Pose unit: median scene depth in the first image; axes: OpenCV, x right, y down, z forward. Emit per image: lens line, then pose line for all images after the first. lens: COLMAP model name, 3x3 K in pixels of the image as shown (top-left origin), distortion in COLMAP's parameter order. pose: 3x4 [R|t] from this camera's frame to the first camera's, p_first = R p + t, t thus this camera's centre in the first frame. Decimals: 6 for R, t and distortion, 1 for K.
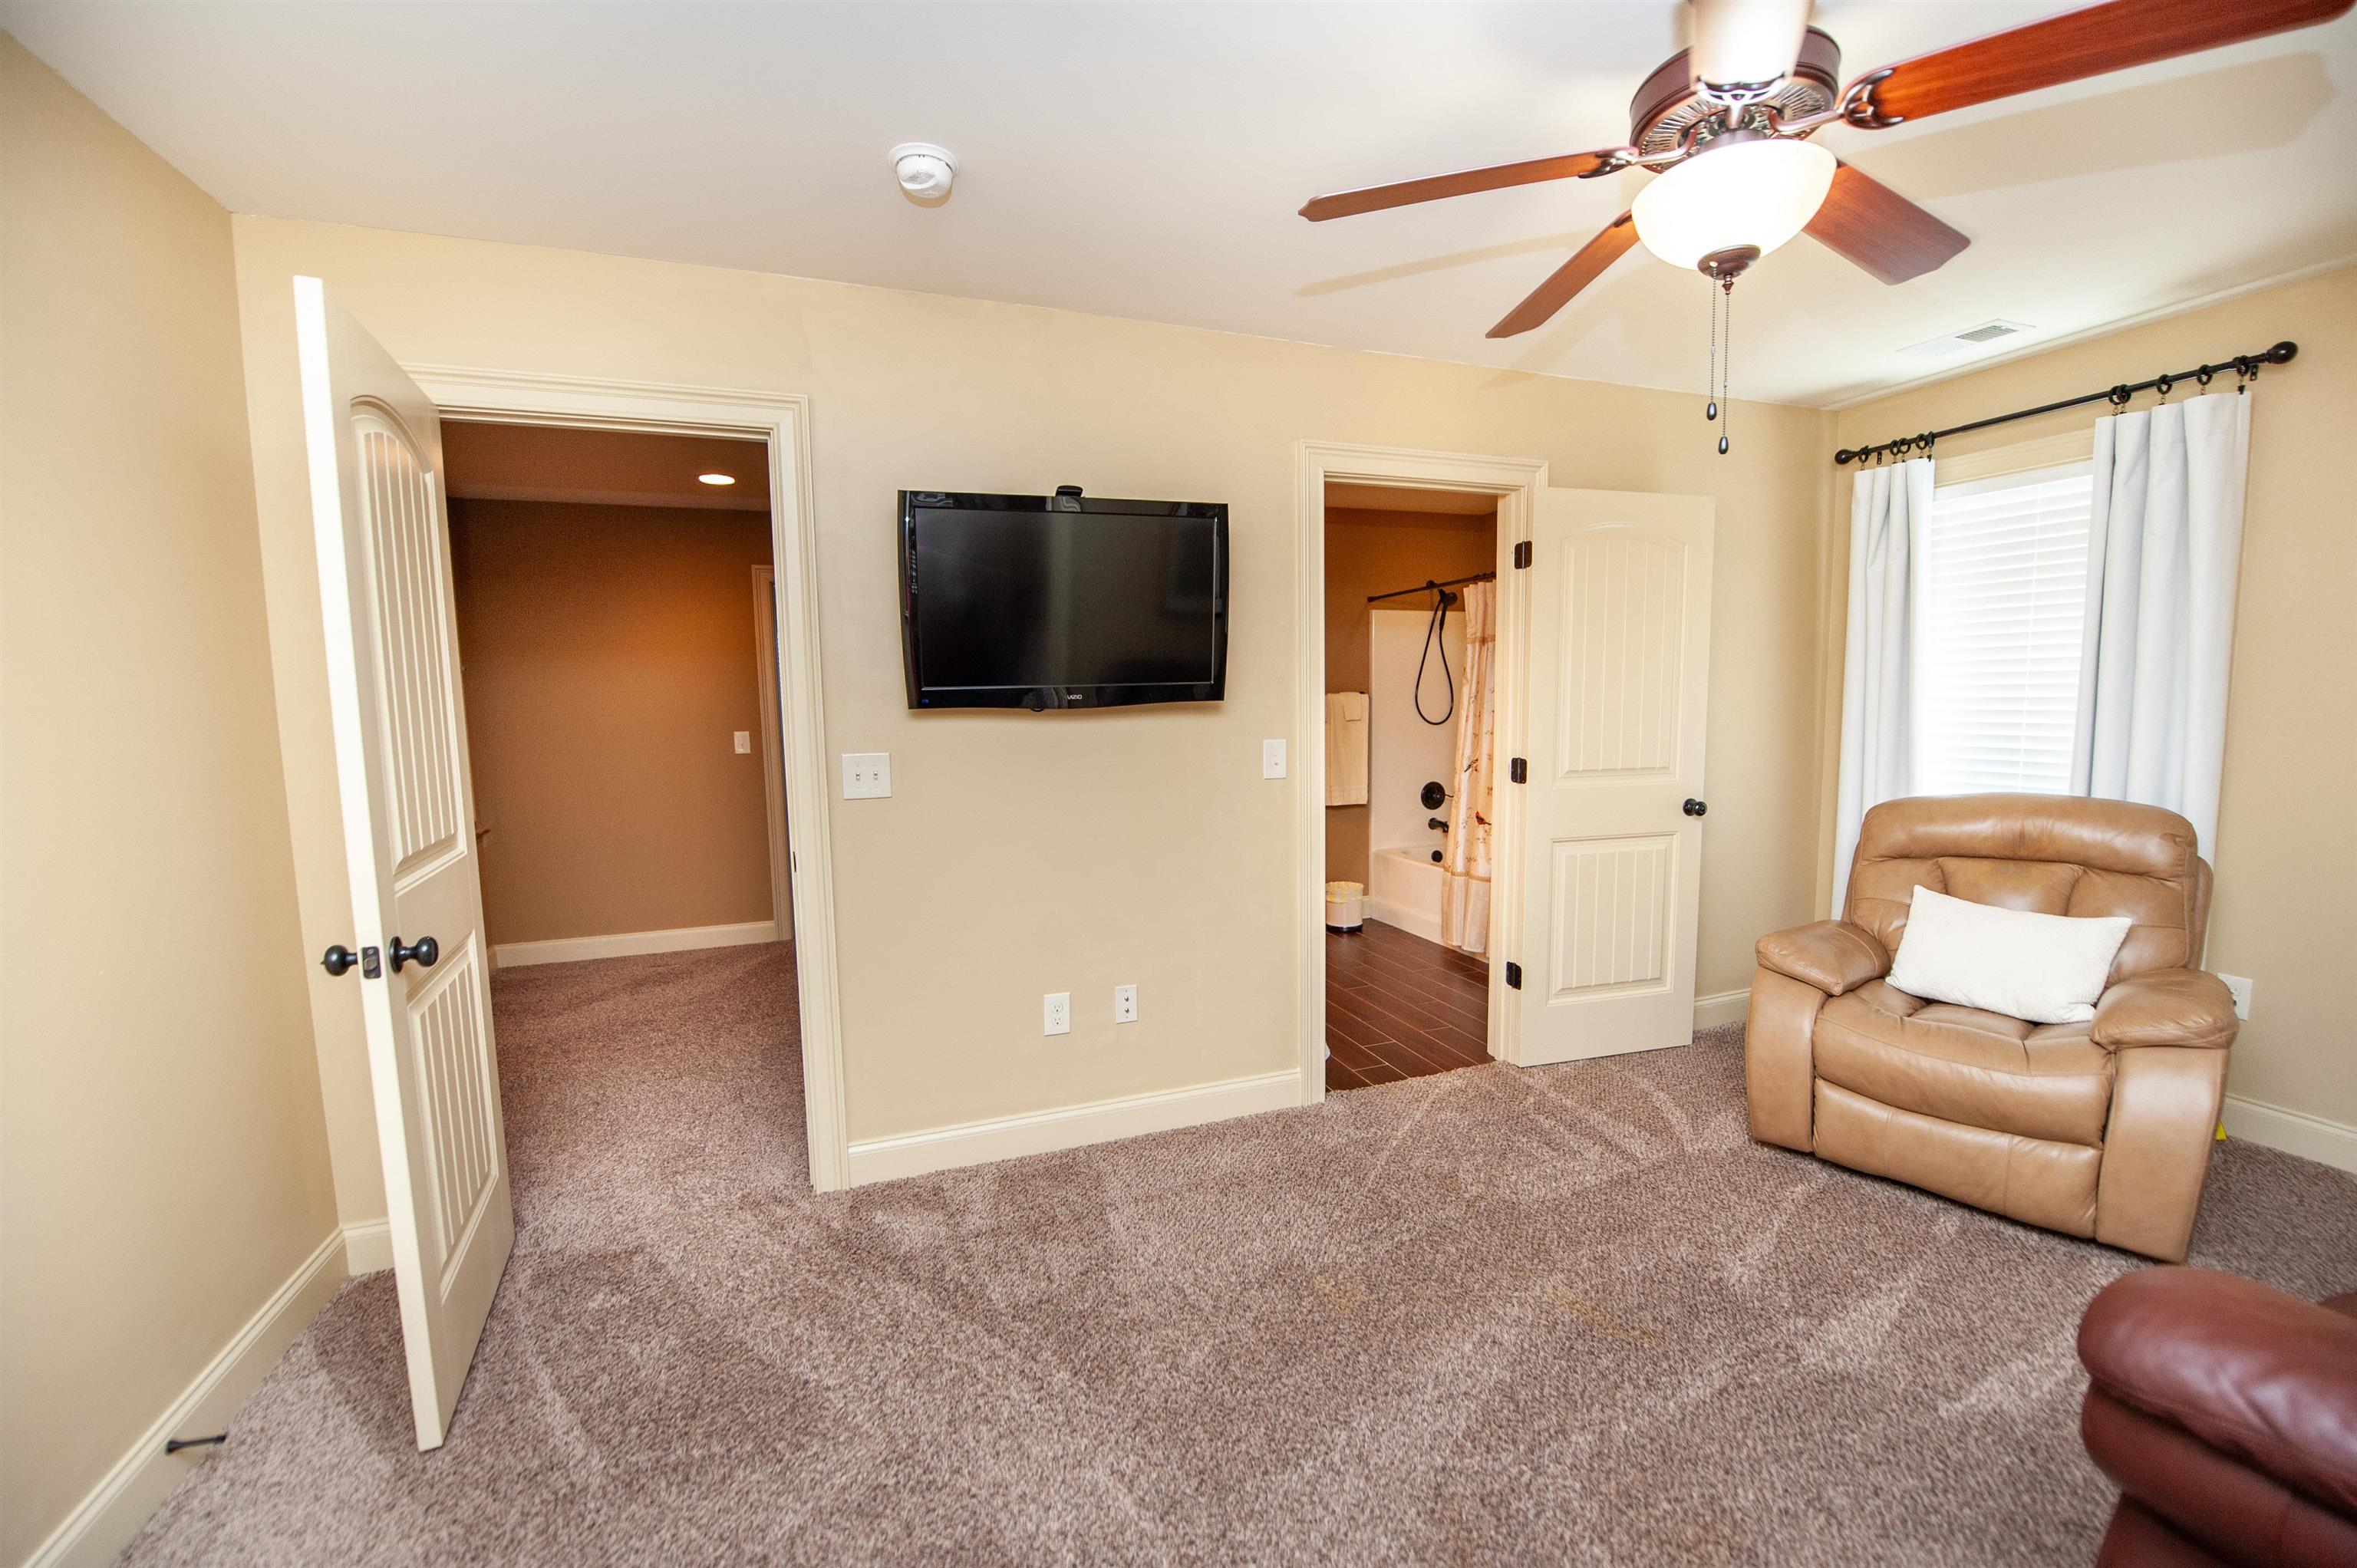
lens RADIAL K [[938.8, 0, 1190.1], [0, 938.8, 789.9], [0, 0, 1]] dist [-0.021110, -0.000543]
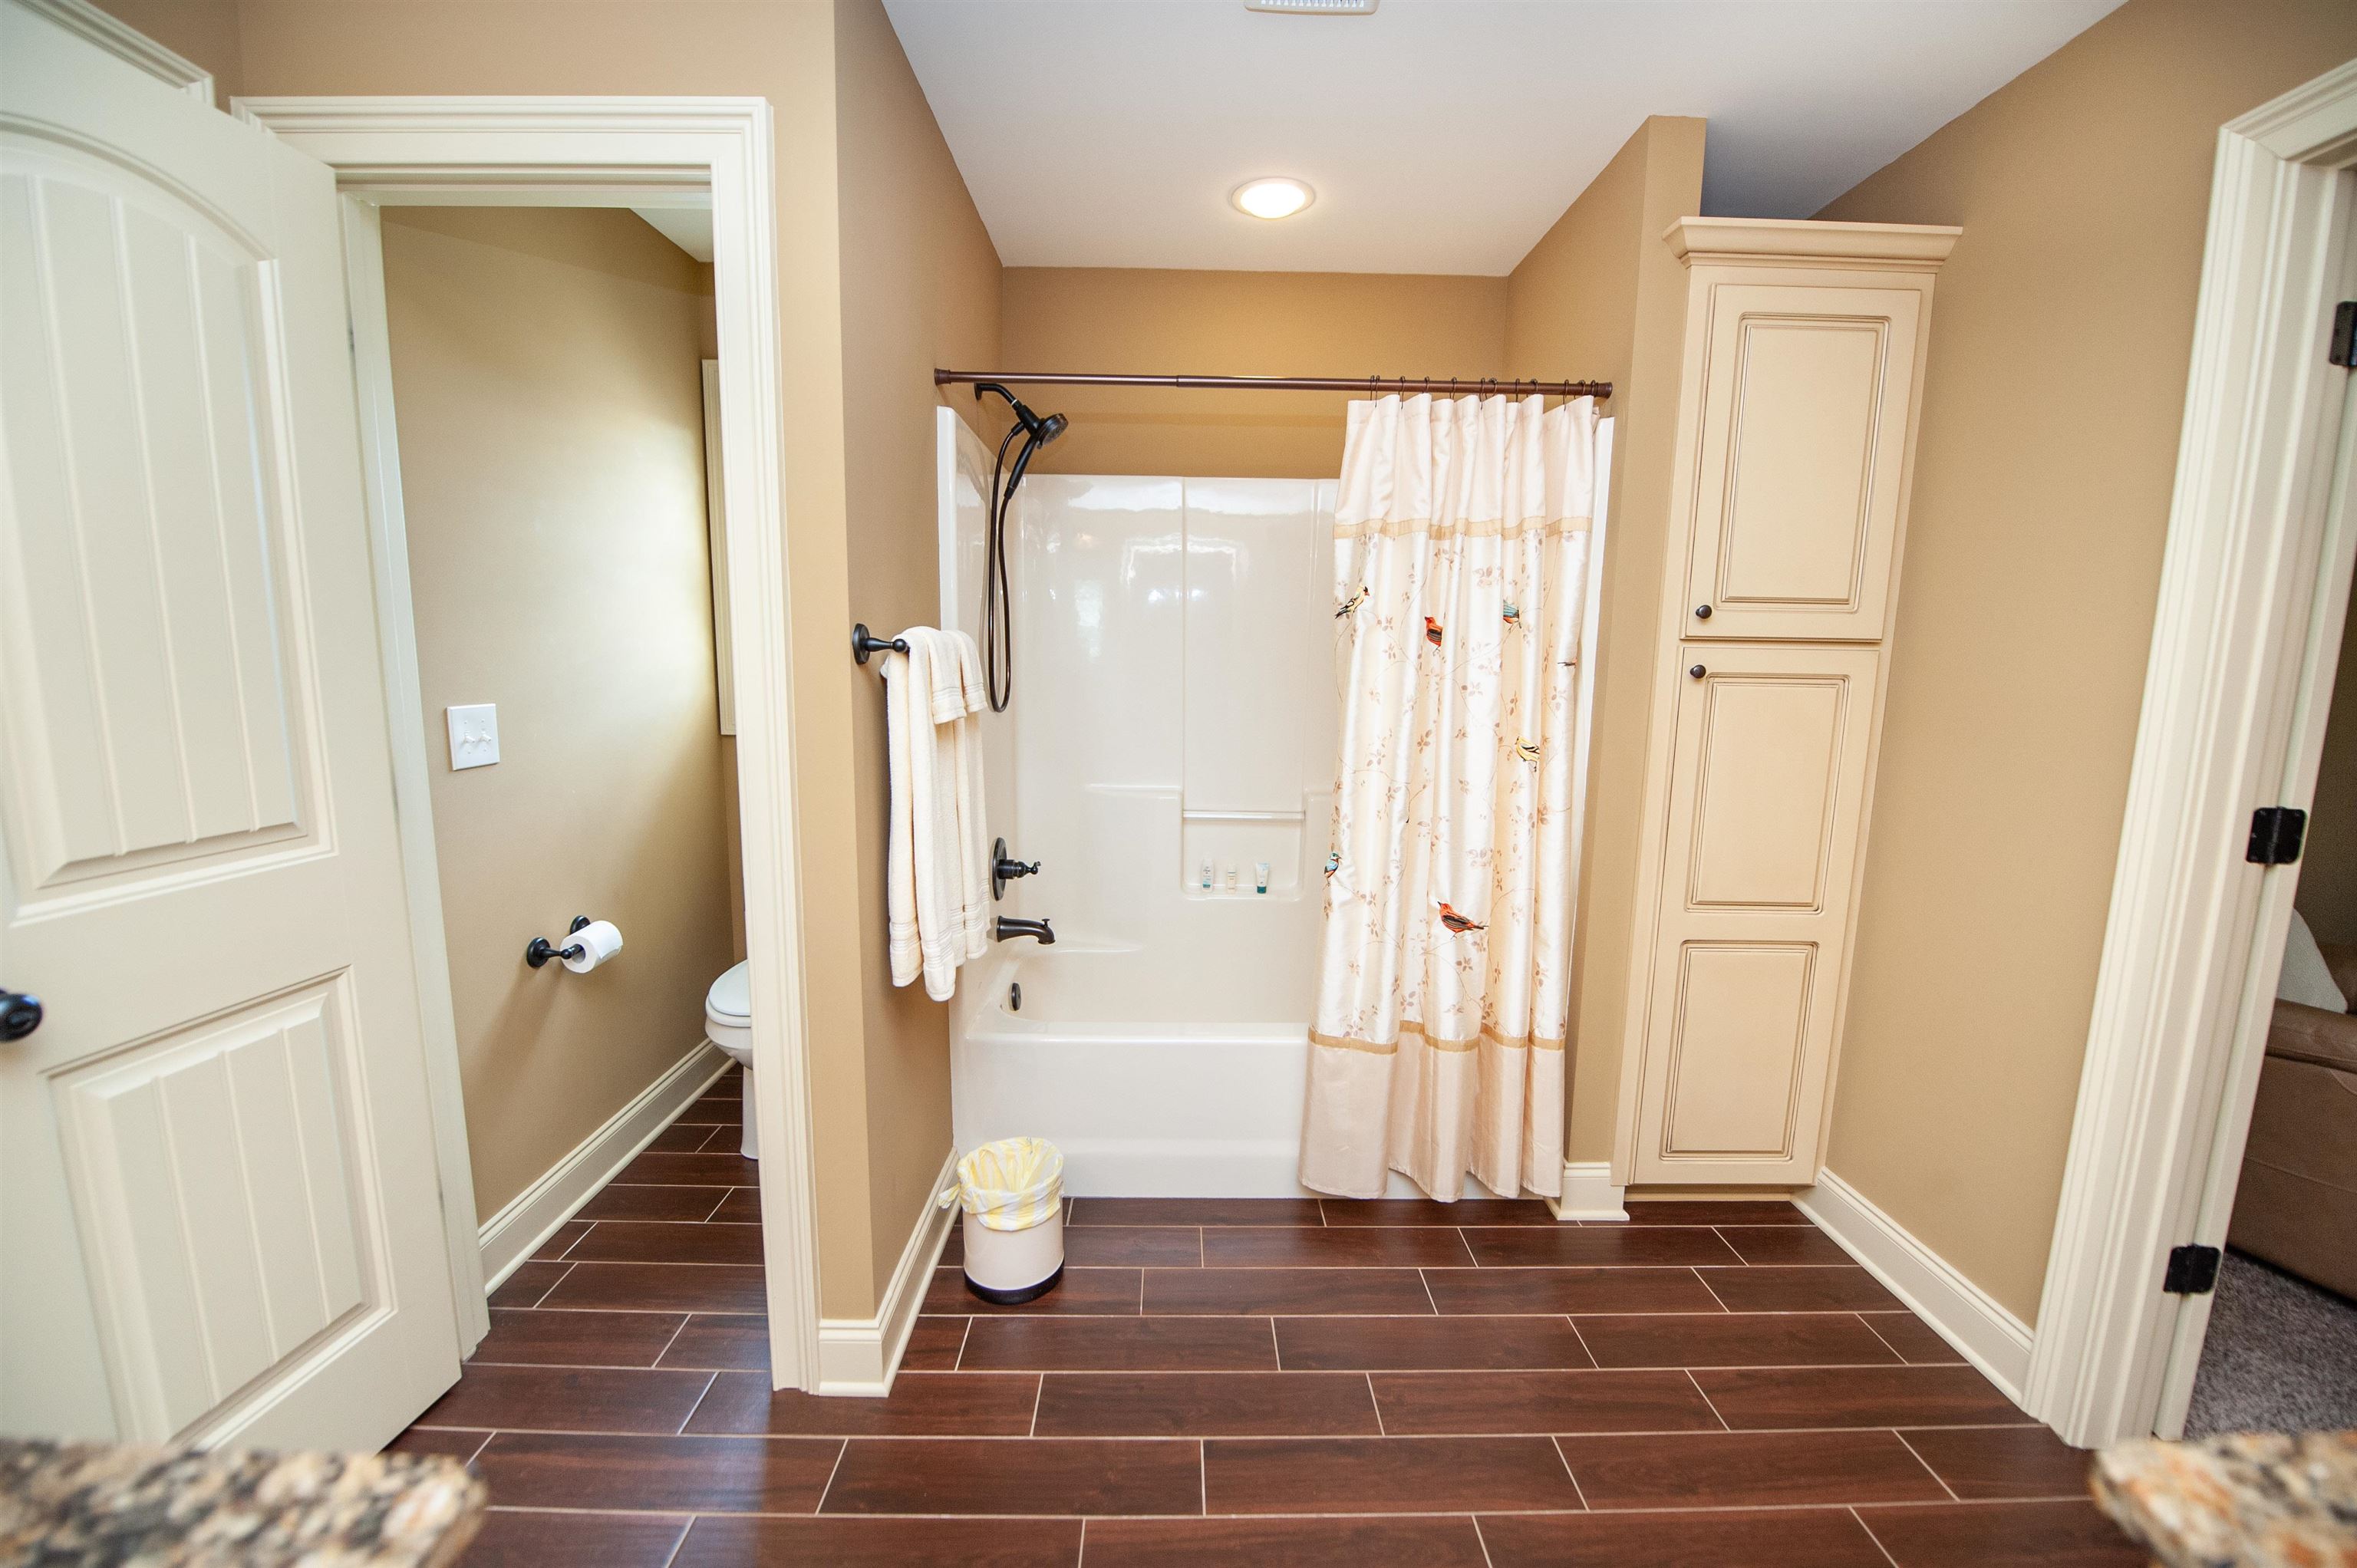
lens RADIAL K [[938.8, 0, 1190.1], [0, 938.8, 789.9], [0, 0, 1]] dist [-0.021110, -0.000543]
pose [[0.335363, -0.111576, 0.935459, -0.137987], [0.068539, 0.993220, 0.093894, -0.071972], [-0.939593, 0.032627, 0.340736, 0.806207]]
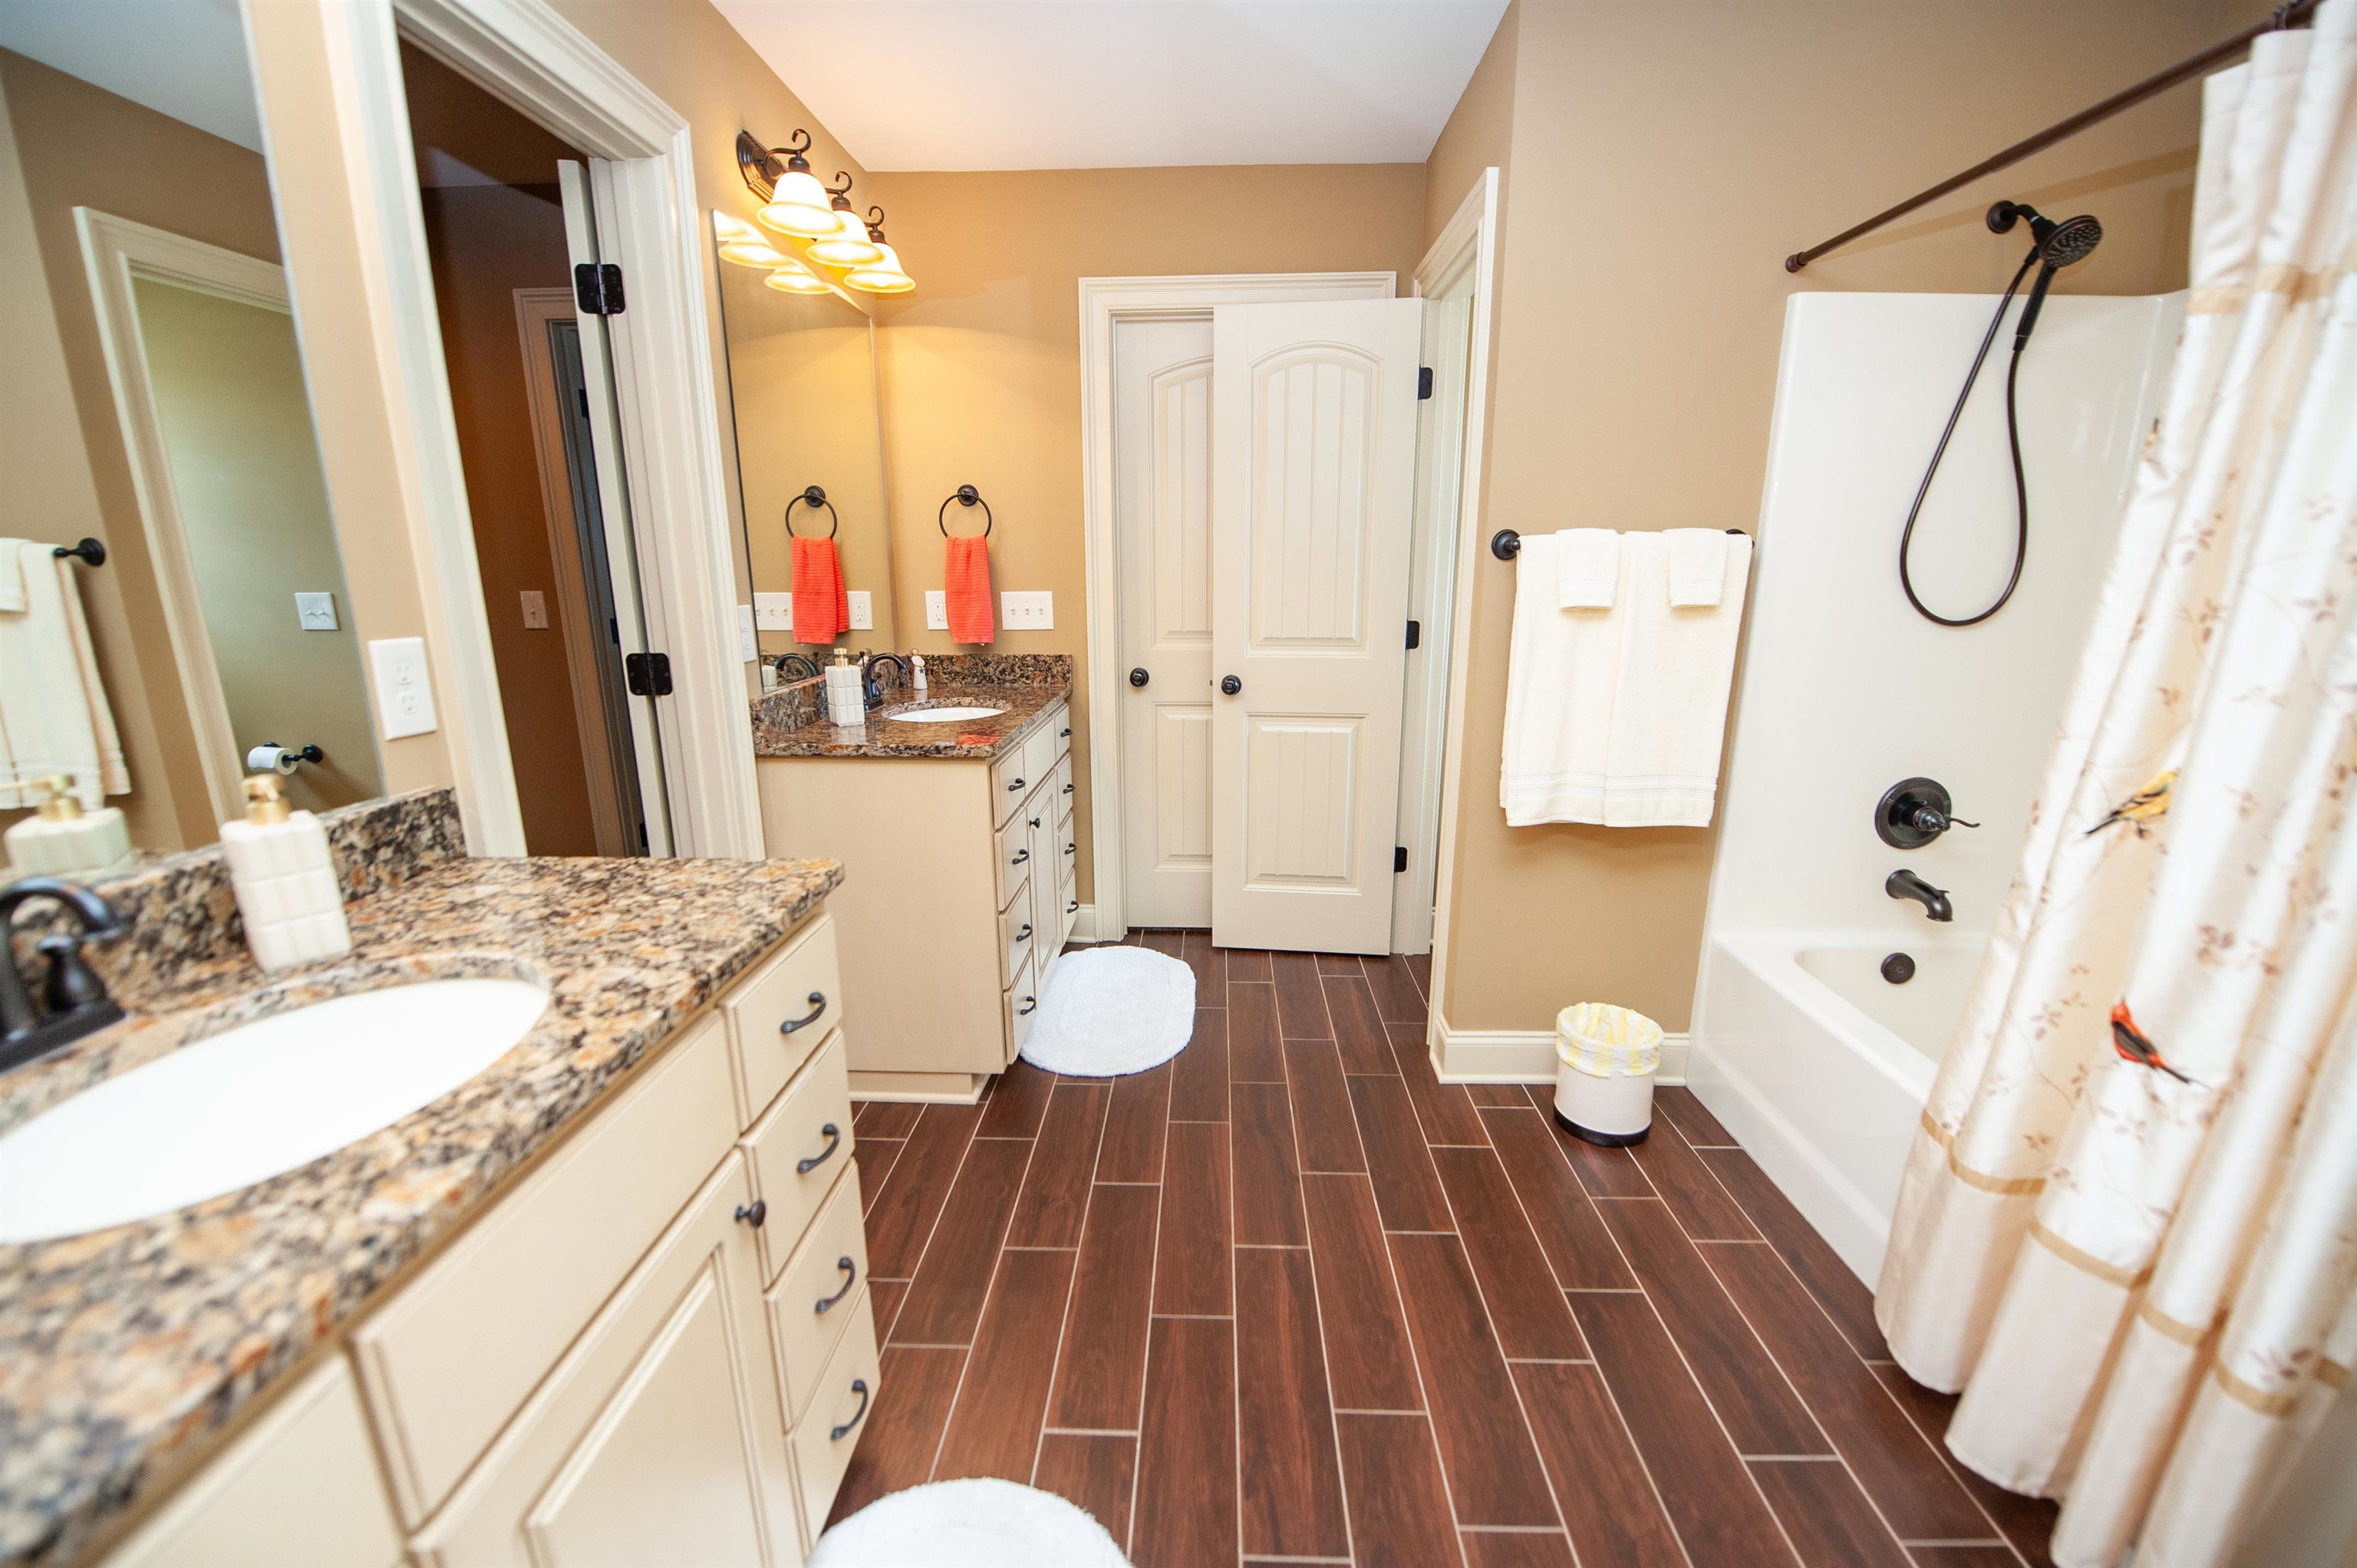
lens RADIAL K [[956.3, 0, 1184.3], [0, 956.3, 793.4], [0, 0, 1]] dist [-0.021317, -0.000096]
pose [[0.922591, 0.107270, -0.370567, 0.134918], [-0.051500, 0.986213, 0.157265, -0.049868], [0.382327, -0.126007, 0.915395, 0.570776]]
